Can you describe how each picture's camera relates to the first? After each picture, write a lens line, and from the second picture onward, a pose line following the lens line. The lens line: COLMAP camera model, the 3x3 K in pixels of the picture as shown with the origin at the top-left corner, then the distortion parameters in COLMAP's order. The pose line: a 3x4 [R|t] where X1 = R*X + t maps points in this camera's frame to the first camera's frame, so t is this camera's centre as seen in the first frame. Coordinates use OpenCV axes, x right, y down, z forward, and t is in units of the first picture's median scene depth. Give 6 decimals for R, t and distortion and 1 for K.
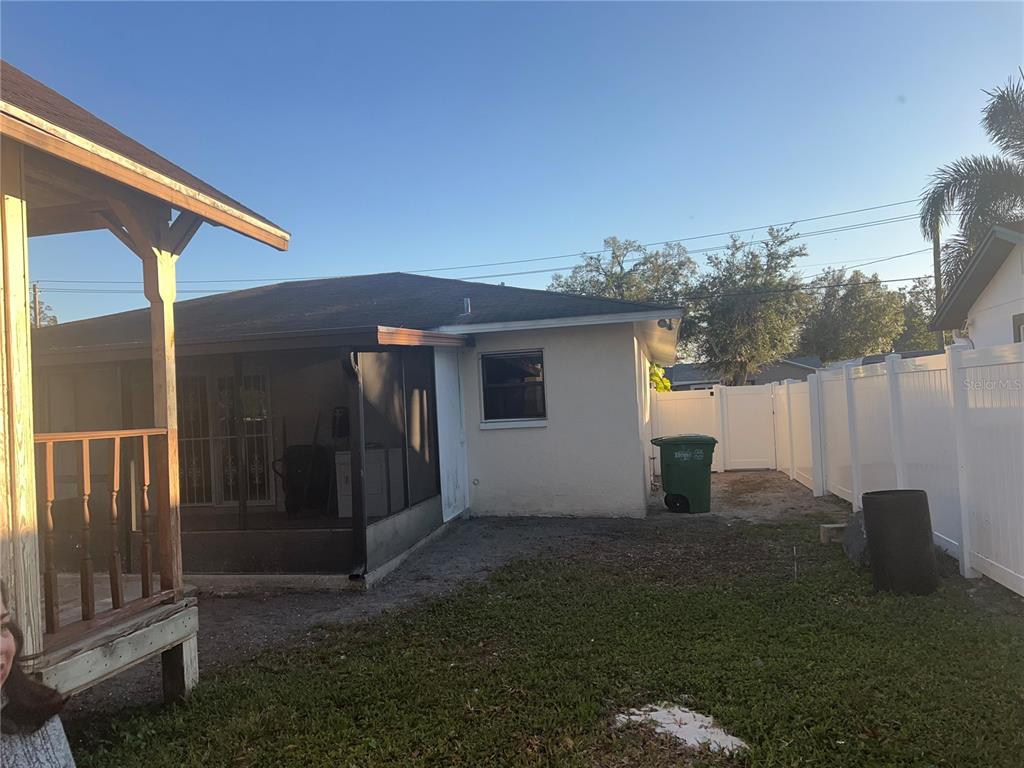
lens RADIAL K [[777.8, 0, 510.2], [0, 777.8, 383.4], [0, 0, 1]] dist [0.047757, -0.054630]
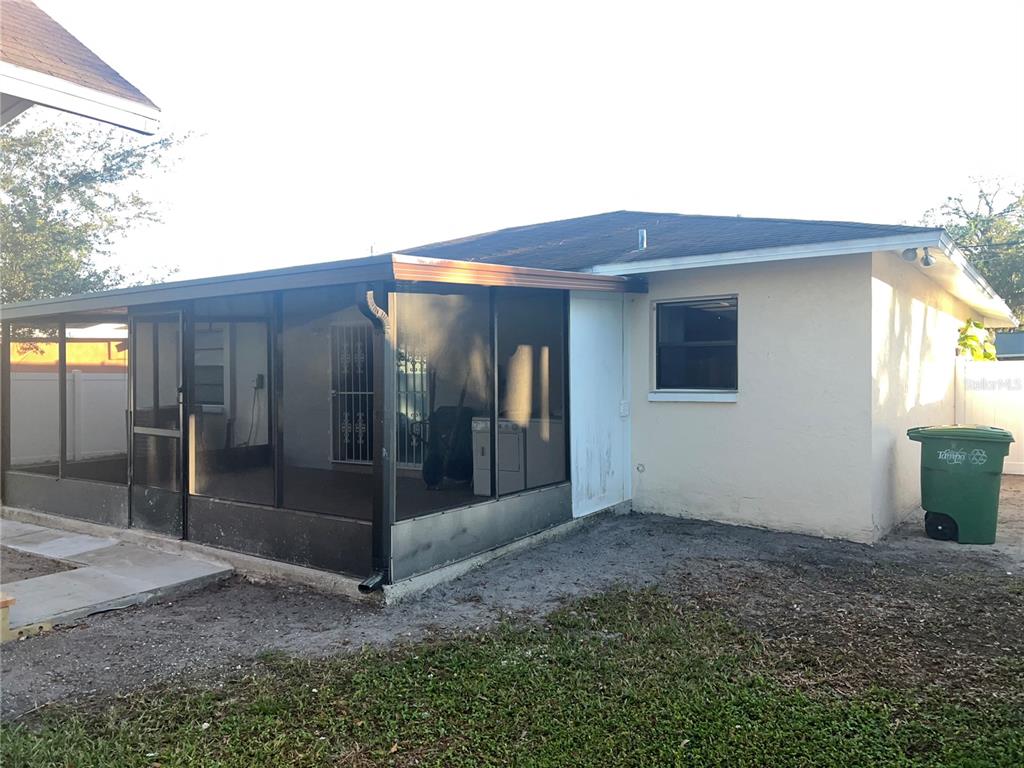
lens RADIAL K [[777.8, 0, 509.0], [0, 777.8, 384.8], [0, 0, 1]] dist [0.047757, -0.054630]
pose [[0.914171, 0.048436, -0.402425, 0.158874], [-0.026597, 0.997863, 0.059684, 0.001006], [0.404456, -0.043858, 0.913505, 0.262362]]
